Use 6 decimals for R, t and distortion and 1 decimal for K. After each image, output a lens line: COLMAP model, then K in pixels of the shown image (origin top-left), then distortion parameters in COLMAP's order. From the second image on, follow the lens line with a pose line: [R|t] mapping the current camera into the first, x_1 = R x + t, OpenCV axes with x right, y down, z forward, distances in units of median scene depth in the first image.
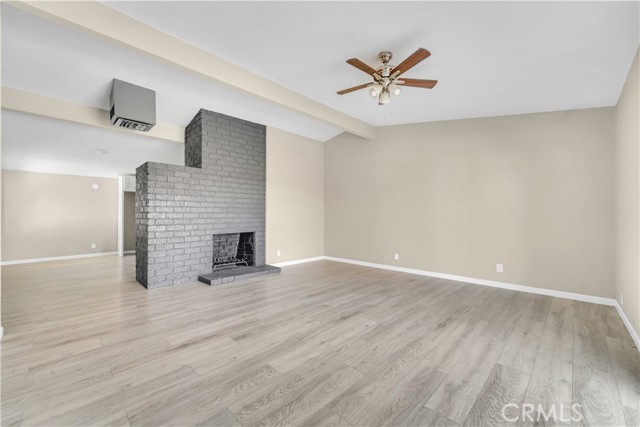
lens RADIAL K [[260.9, 0, 319.8], [0, 260.9, 212.8], [0, 0, 1]] dist [0.015846, 0.000229]
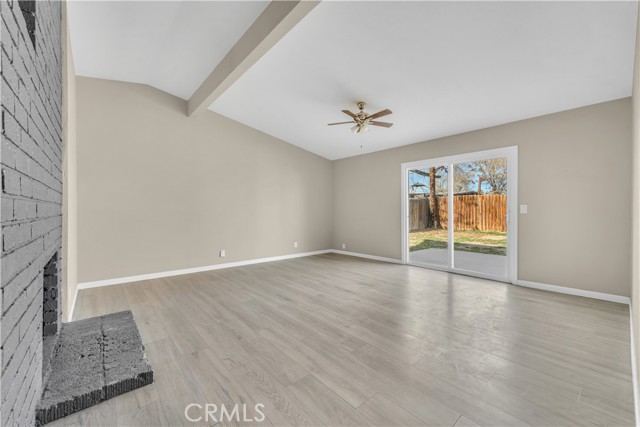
lens RADIAL K [[260.9, 0, 315.0], [0, 260.9, 211.9], [0, 0, 1]] dist [0.015846, 0.000229]
pose [[0.099625, -0.007917, 0.994994, -1.017956], [-0.007769, 0.999932, 0.008735, -0.000433], [-0.994995, -0.008600, 0.099556, 0.879725]]
